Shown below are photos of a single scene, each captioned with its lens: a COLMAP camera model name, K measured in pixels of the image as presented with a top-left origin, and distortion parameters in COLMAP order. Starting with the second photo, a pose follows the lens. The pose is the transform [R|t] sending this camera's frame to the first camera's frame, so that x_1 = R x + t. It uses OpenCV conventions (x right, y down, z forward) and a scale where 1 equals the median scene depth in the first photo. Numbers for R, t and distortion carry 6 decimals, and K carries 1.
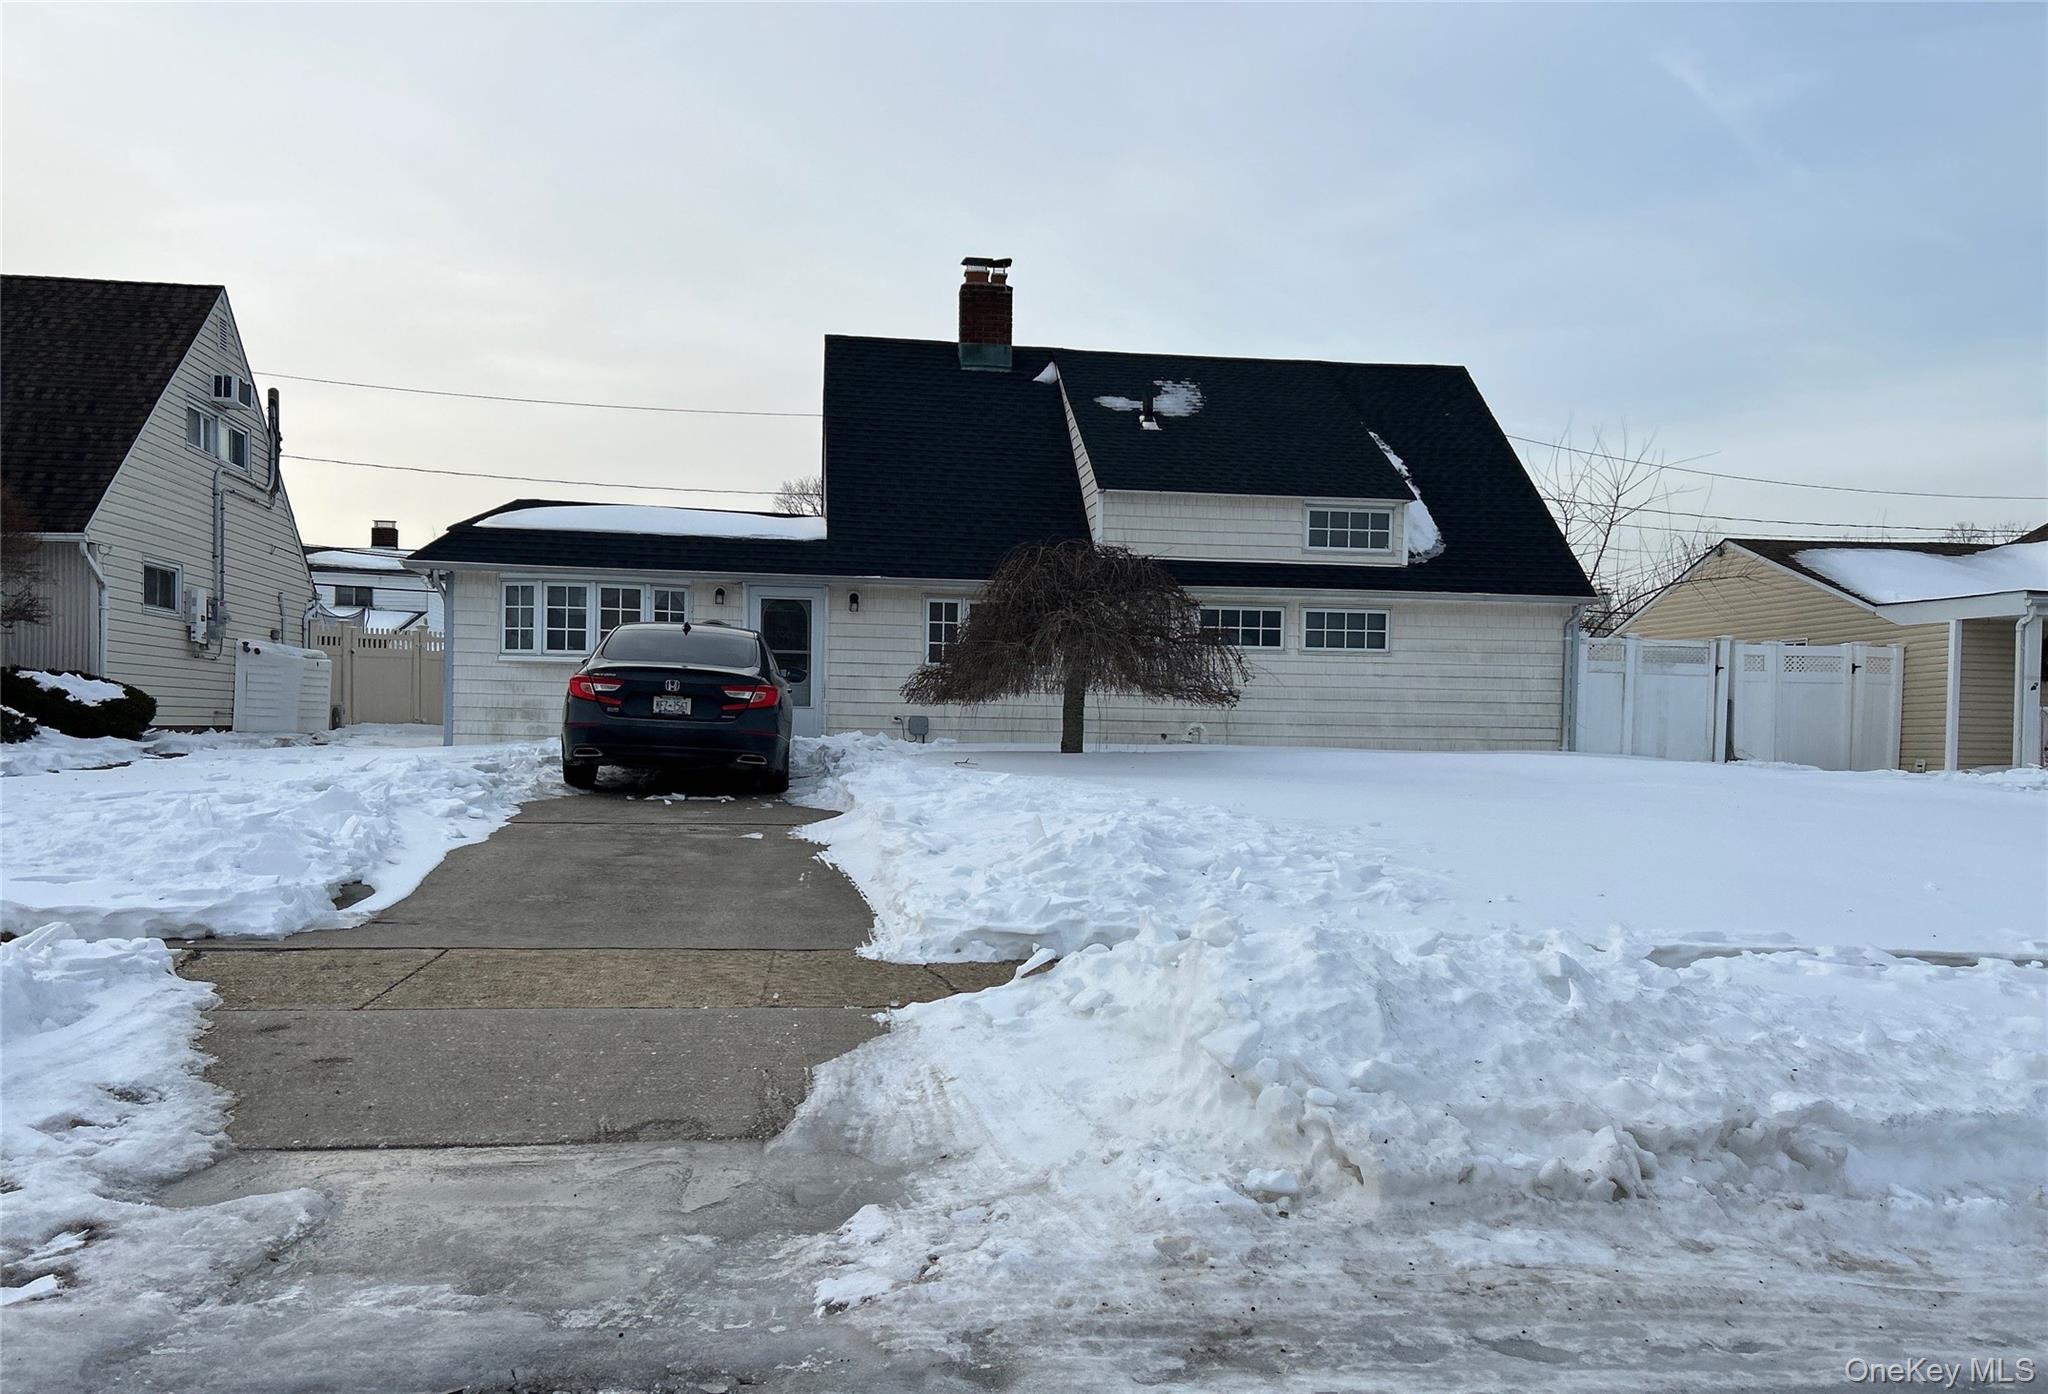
lens RADIAL K [[1709.8, 0, 1021.2], [0, 1709.8, 700.7], [0, 0, 1]] dist [0.049440, -0.053803]
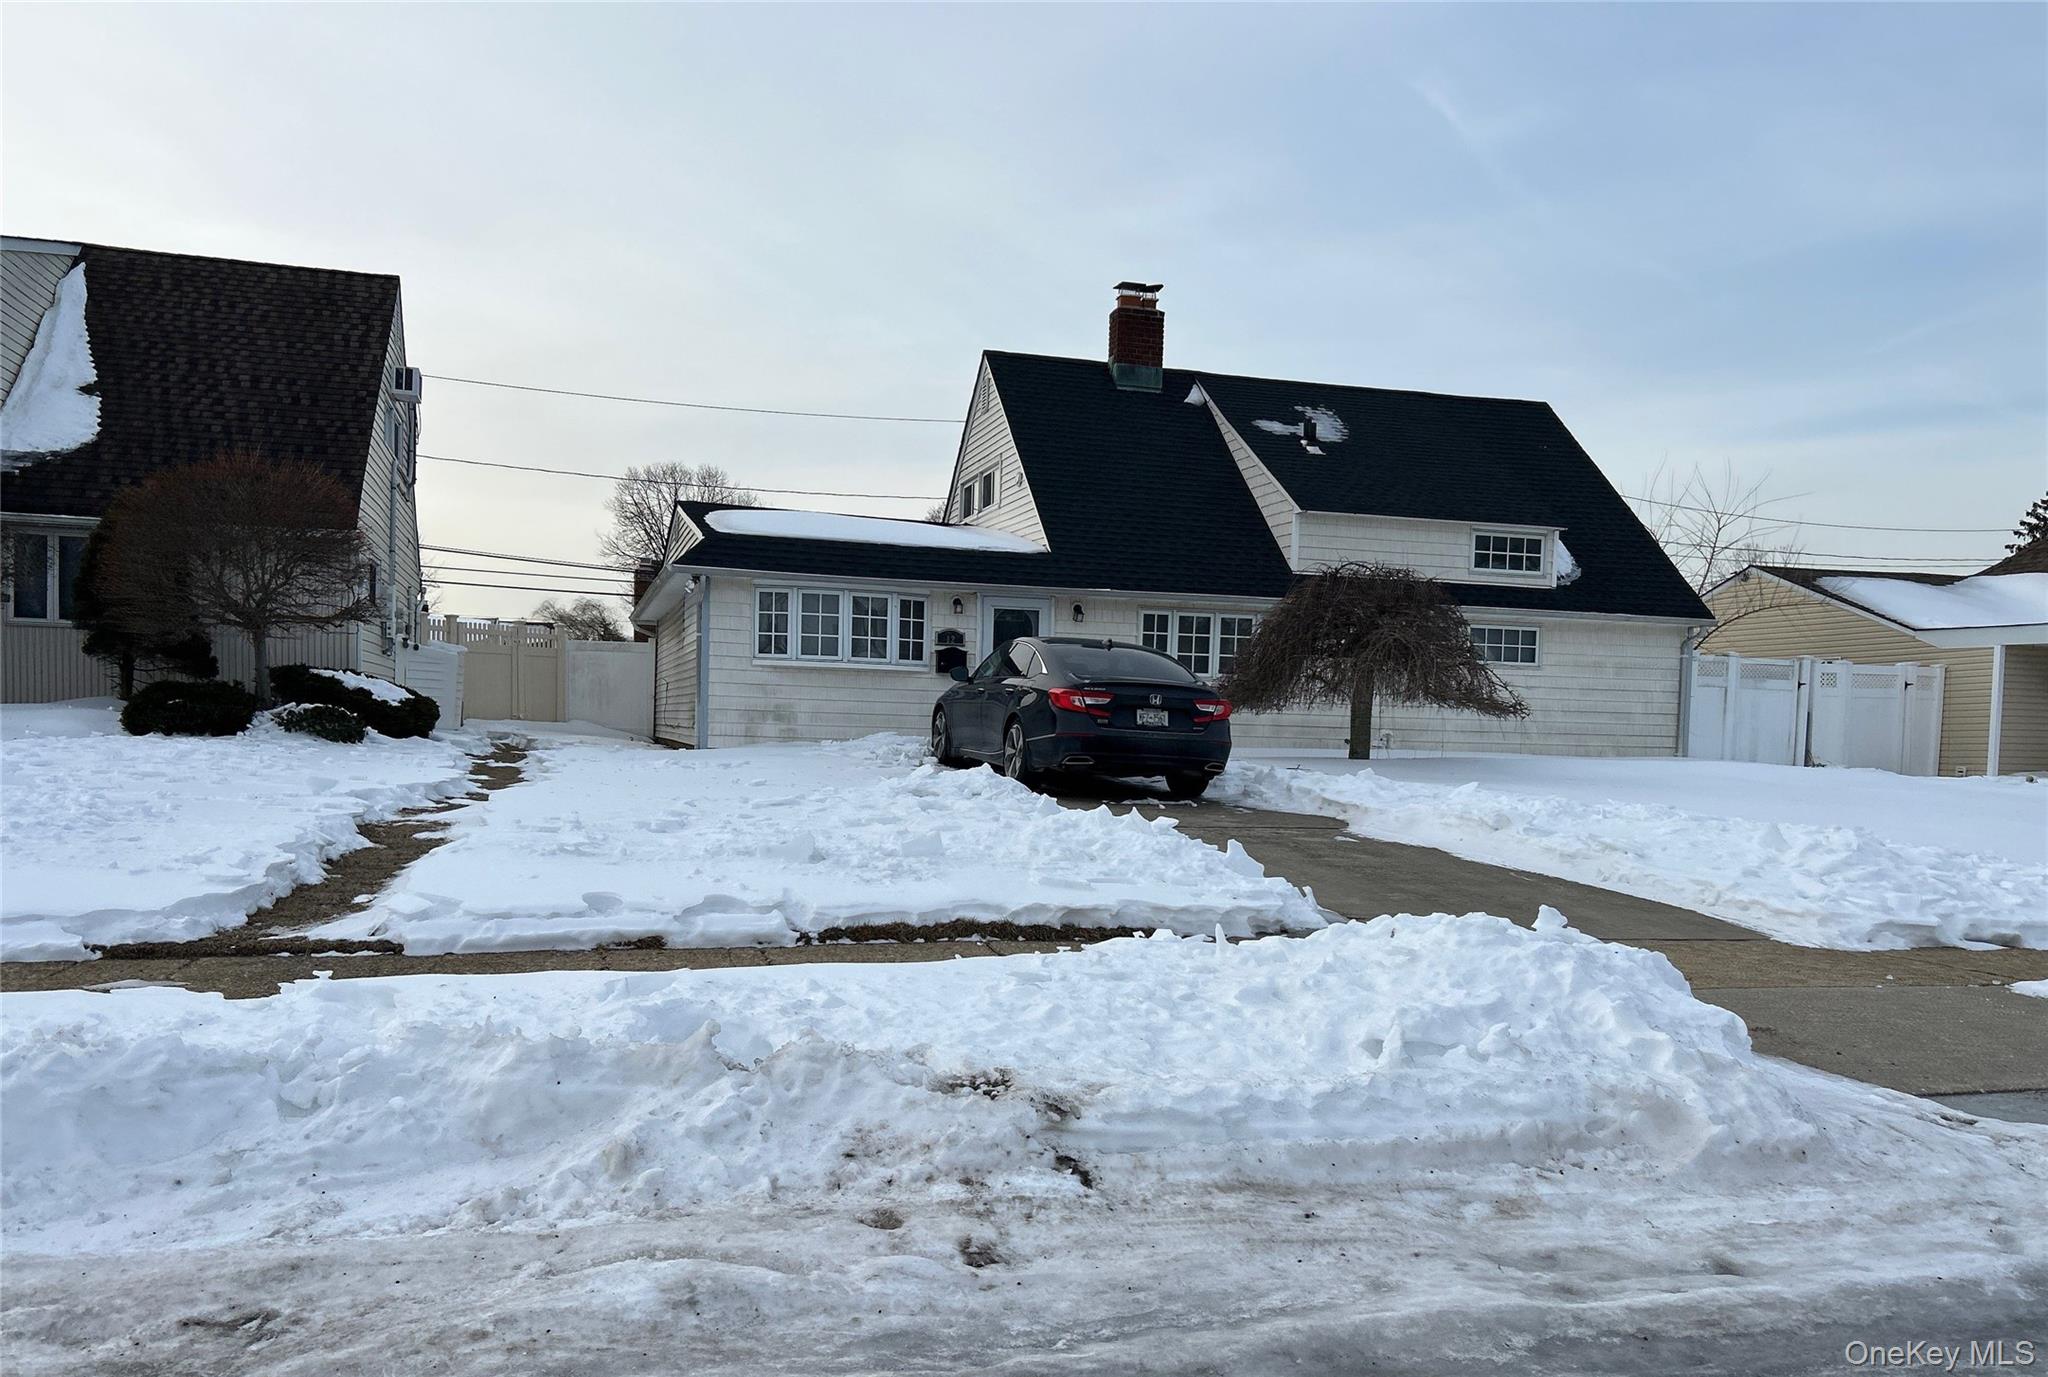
lens RADIAL K [[1720.5, 0, 1029.9], [0, 1720.5, 711.8], [0, 0, 1]] dist [0.035234, -0.010499]
pose [[0.986972, 0.009410, 0.160618, -0.286505], [-0.011197, 0.999885, 0.010224, -0.007004], [-0.160503, -0.011889, 0.986964, -0.037249]]
